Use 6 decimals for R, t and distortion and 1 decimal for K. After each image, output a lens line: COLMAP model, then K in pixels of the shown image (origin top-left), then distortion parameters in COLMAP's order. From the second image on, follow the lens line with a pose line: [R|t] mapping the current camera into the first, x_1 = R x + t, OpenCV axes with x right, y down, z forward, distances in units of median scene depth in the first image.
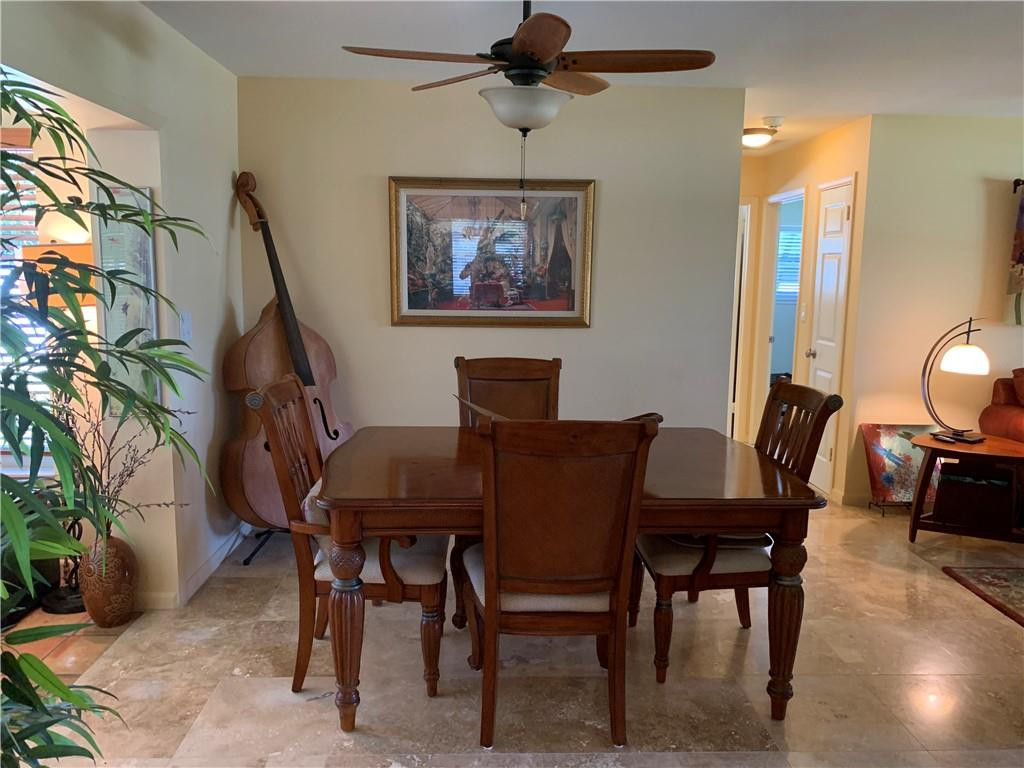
lens RADIAL K [[793.2, 0, 512.0], [0, 793.2, 384.0], [0, 0, 1]] dist [0.095699, -0.004194]
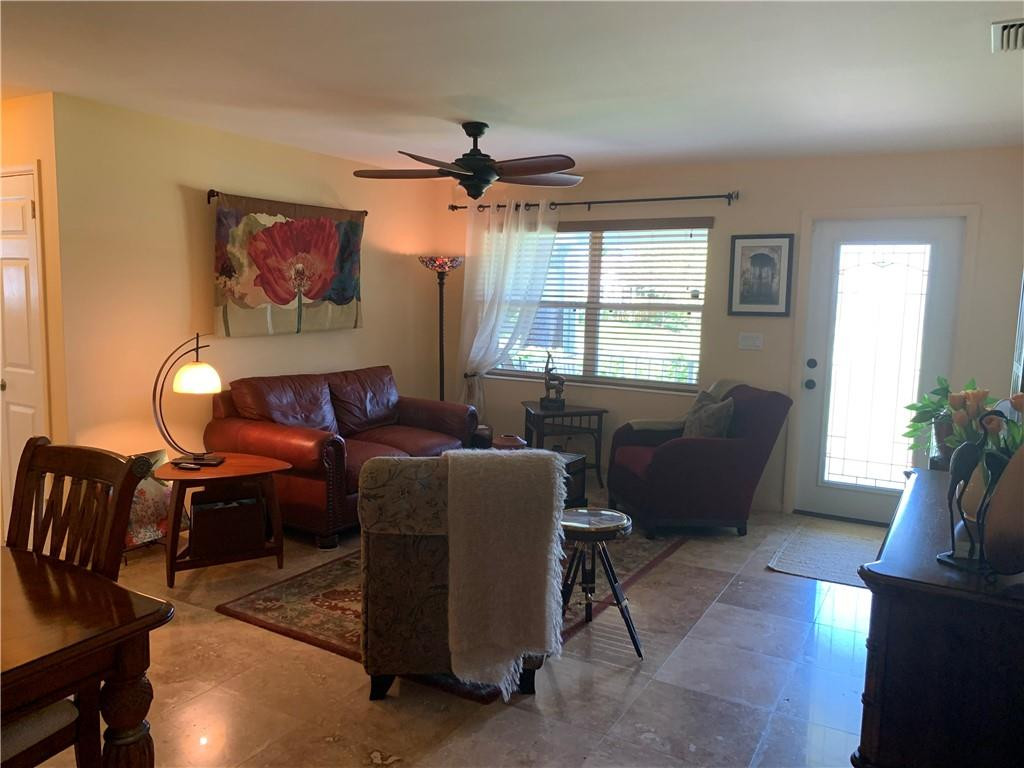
lens RADIAL K [[798.3, 0, 512.0], [0, 798.3, 384.0], [0, 0, 1]] dist [-0.001992, -0.002963]
pose [[0.532230, -0.115850, 0.838636, -0.016222], [0.115258, 0.991285, 0.063790, -0.039655], [-0.838717, 0.062709, 0.540944, 0.206259]]
